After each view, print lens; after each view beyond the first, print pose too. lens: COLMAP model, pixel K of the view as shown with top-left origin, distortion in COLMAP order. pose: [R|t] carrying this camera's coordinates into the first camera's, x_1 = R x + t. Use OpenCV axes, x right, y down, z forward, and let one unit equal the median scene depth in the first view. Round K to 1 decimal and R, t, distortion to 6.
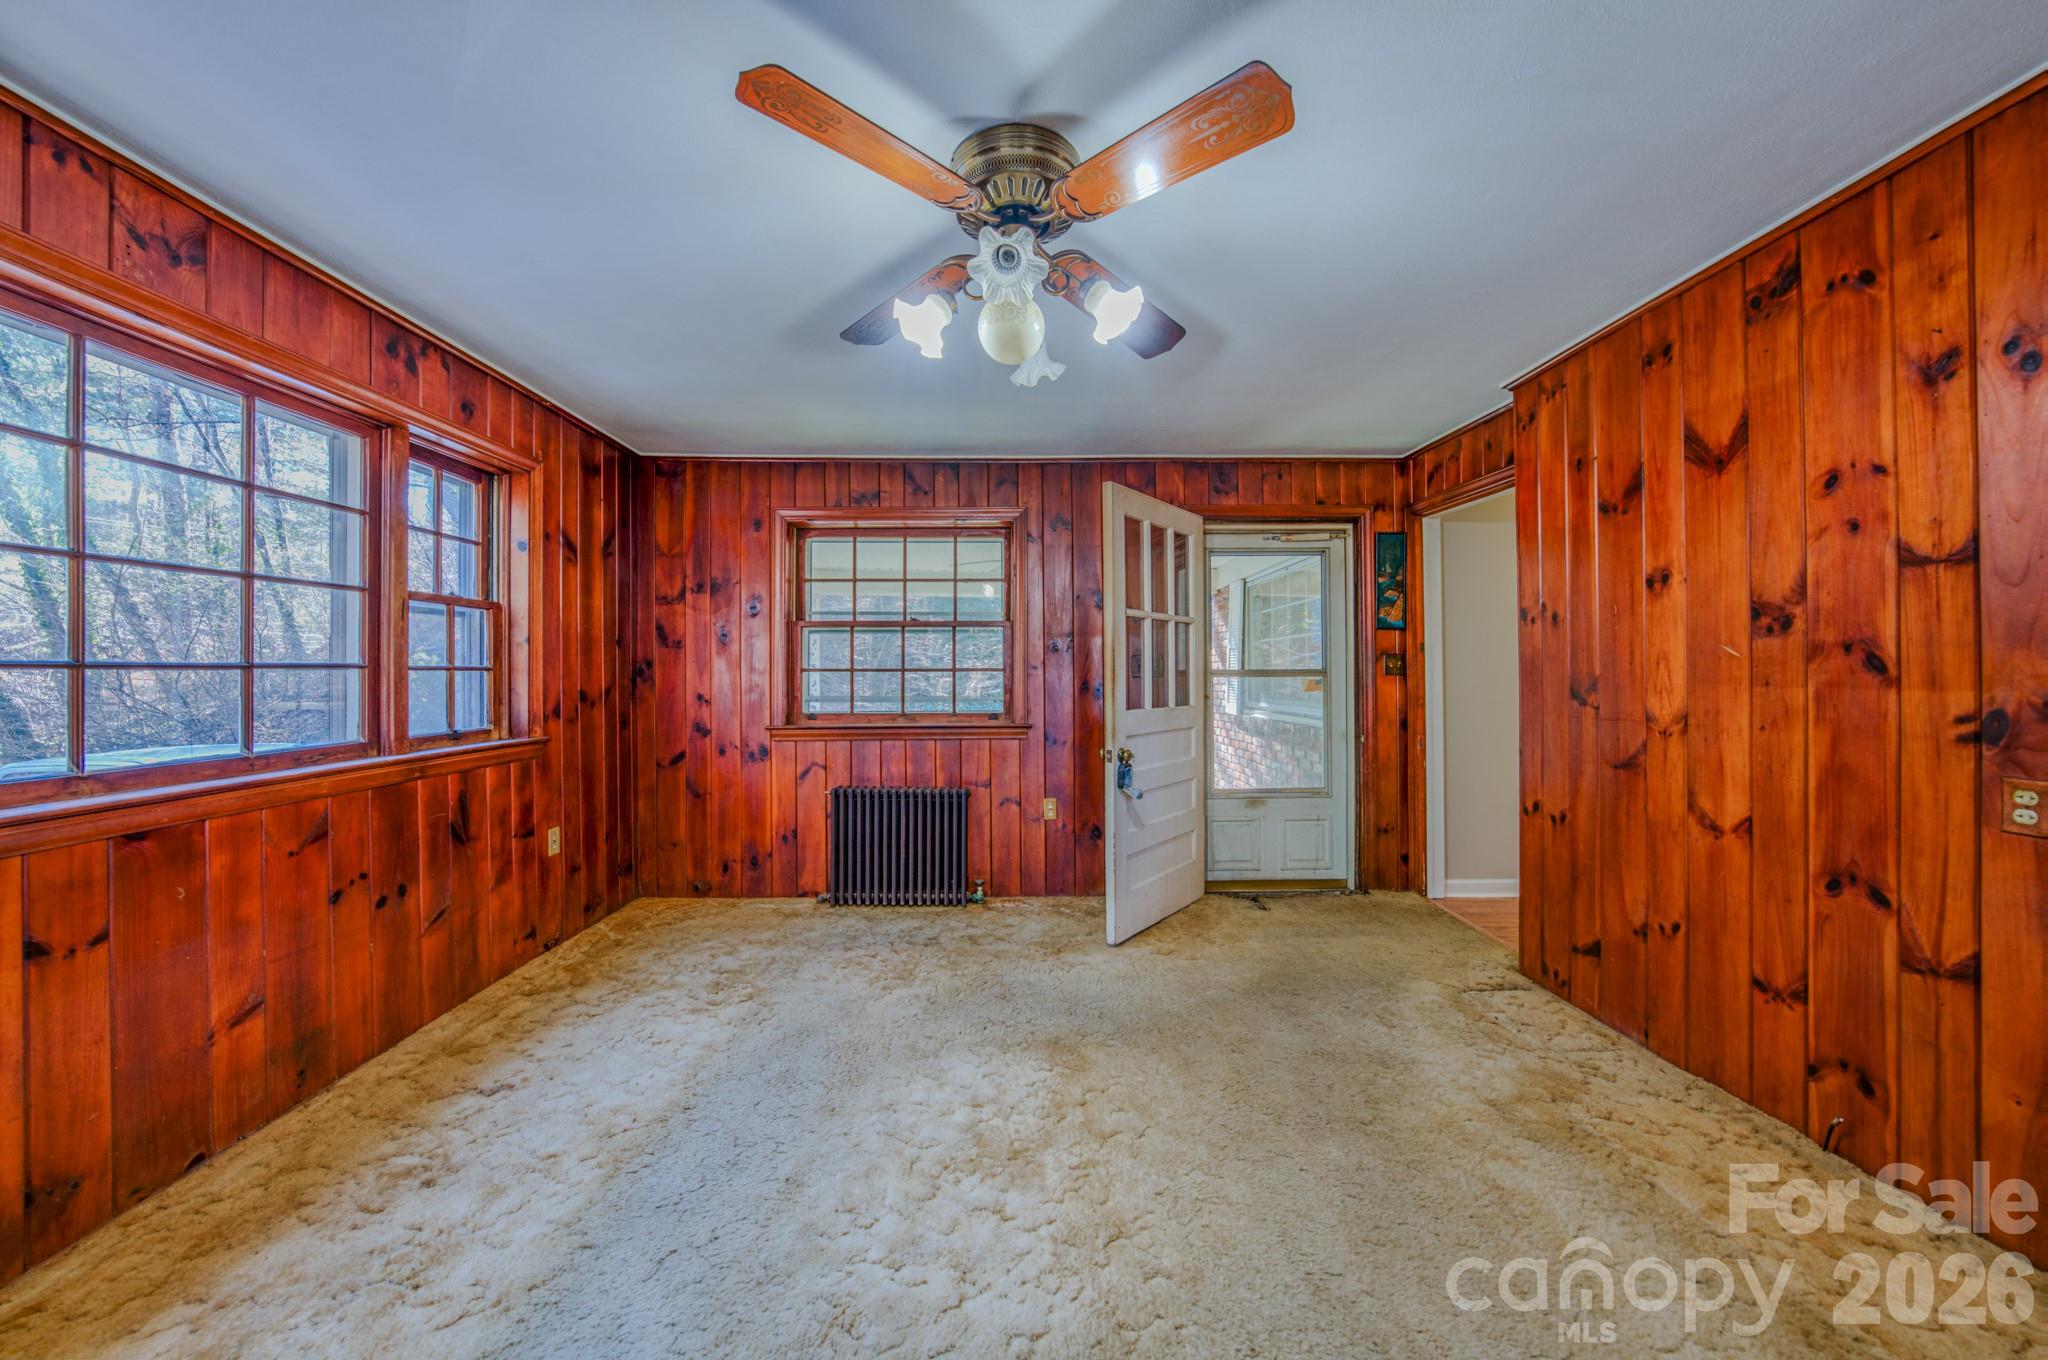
lens RADIAL K [[735.2, 0, 1059.6], [0, 735.2, 672.7], [0, 0, 1]] dist [-0.027207, 0.005697]
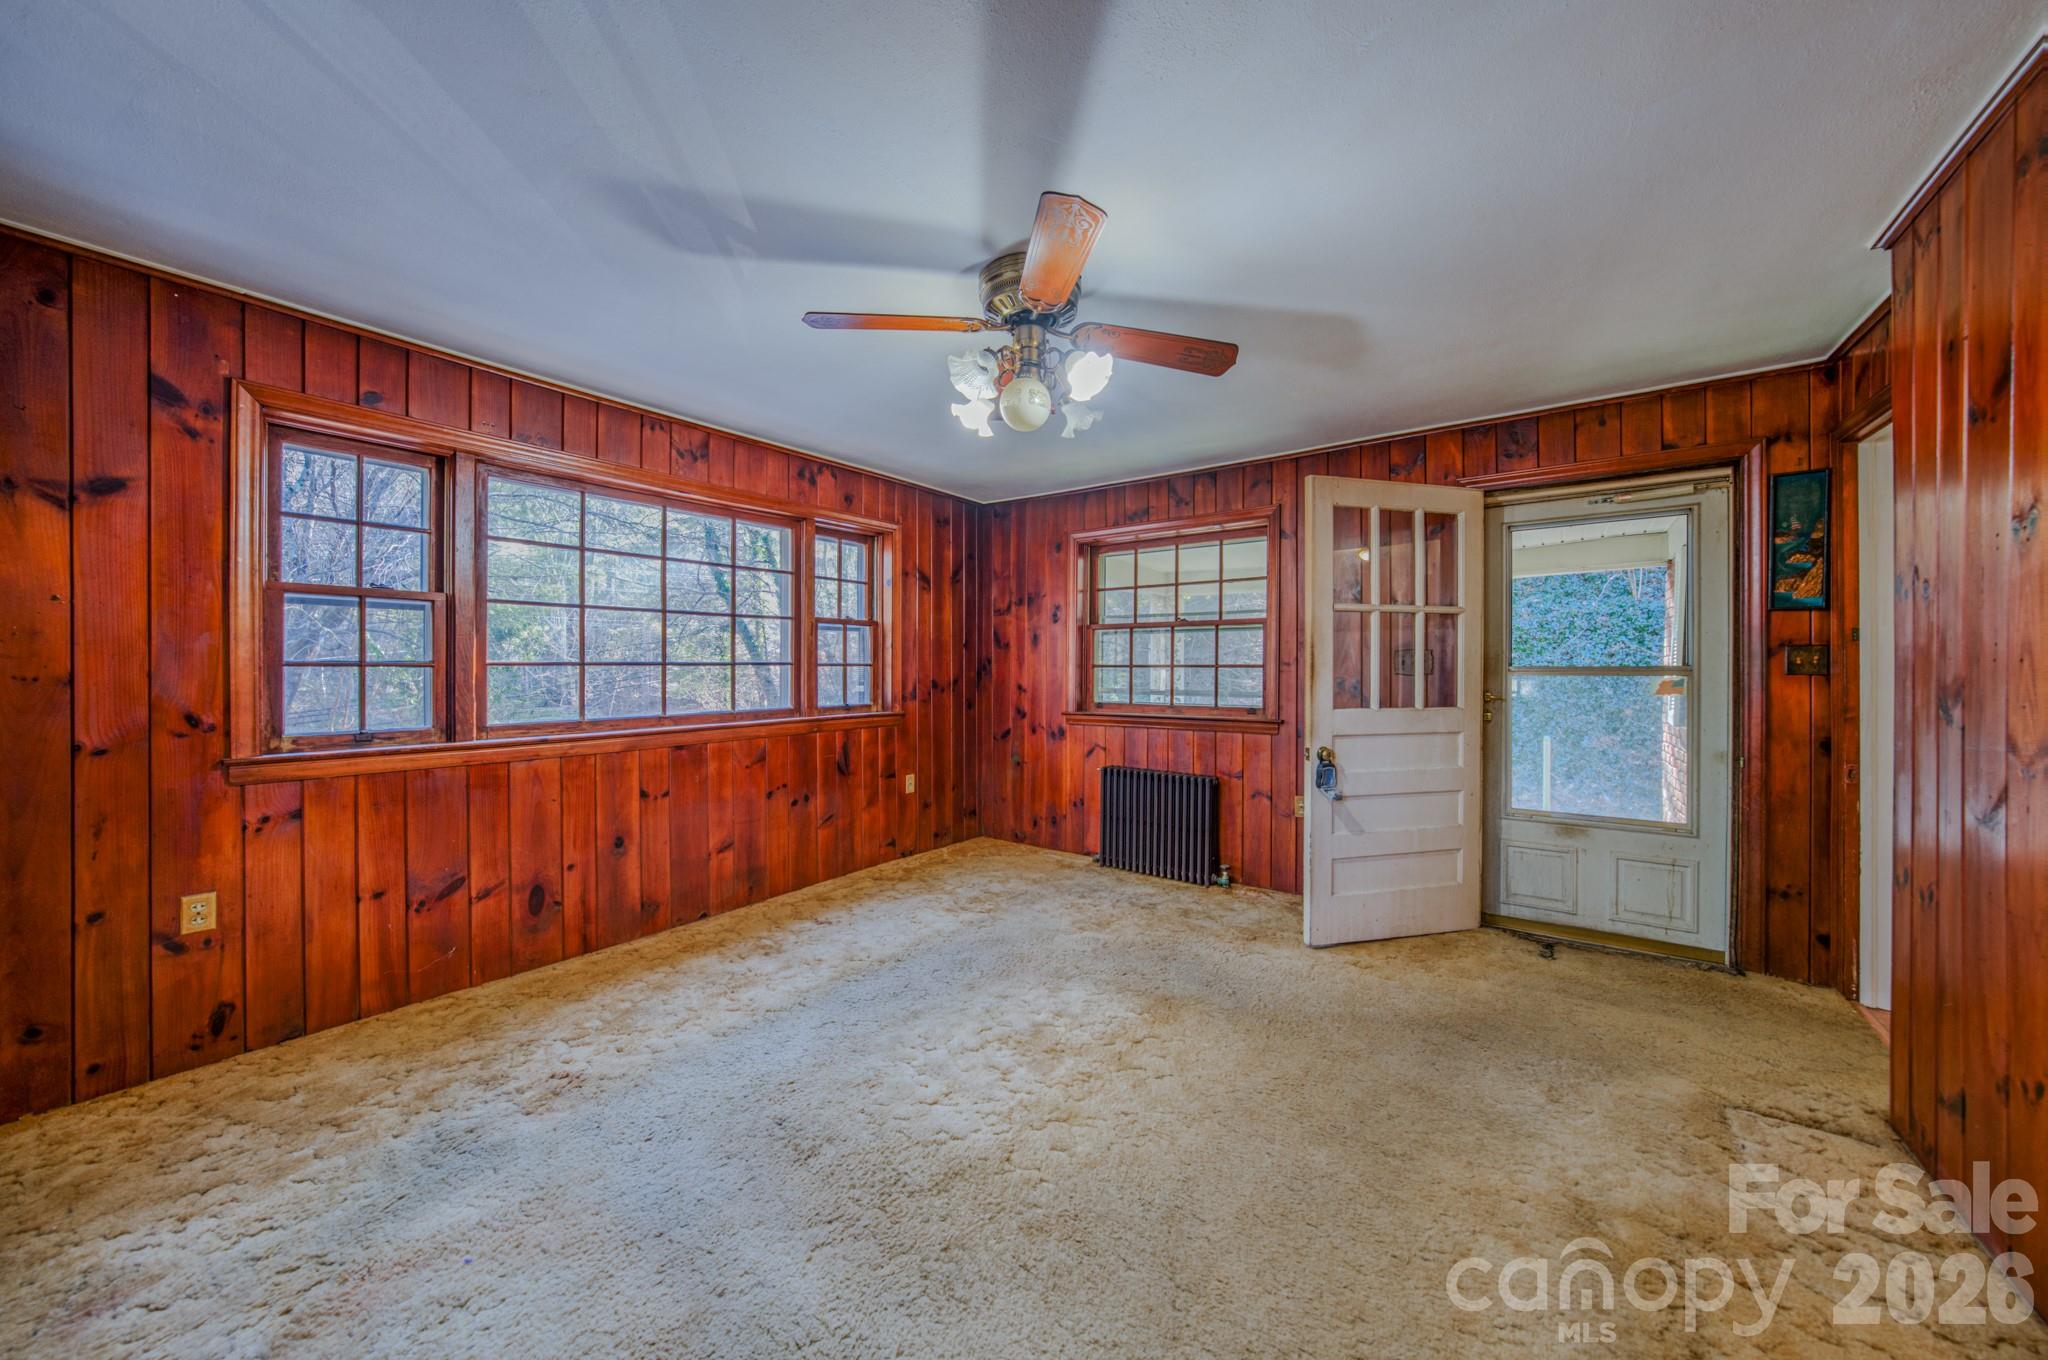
lens RADIAL K [[735.2, 0, 1008.8], [0, 735.2, 672.6], [0, 0, 1]] dist [-0.027207, 0.005697]
pose [[0.777282, 0.007800, -0.629104, 0.402041], [-0.003439, 0.999961, 0.008150, -0.002837], [0.629143, -0.004171, 0.777278, -0.017905]]
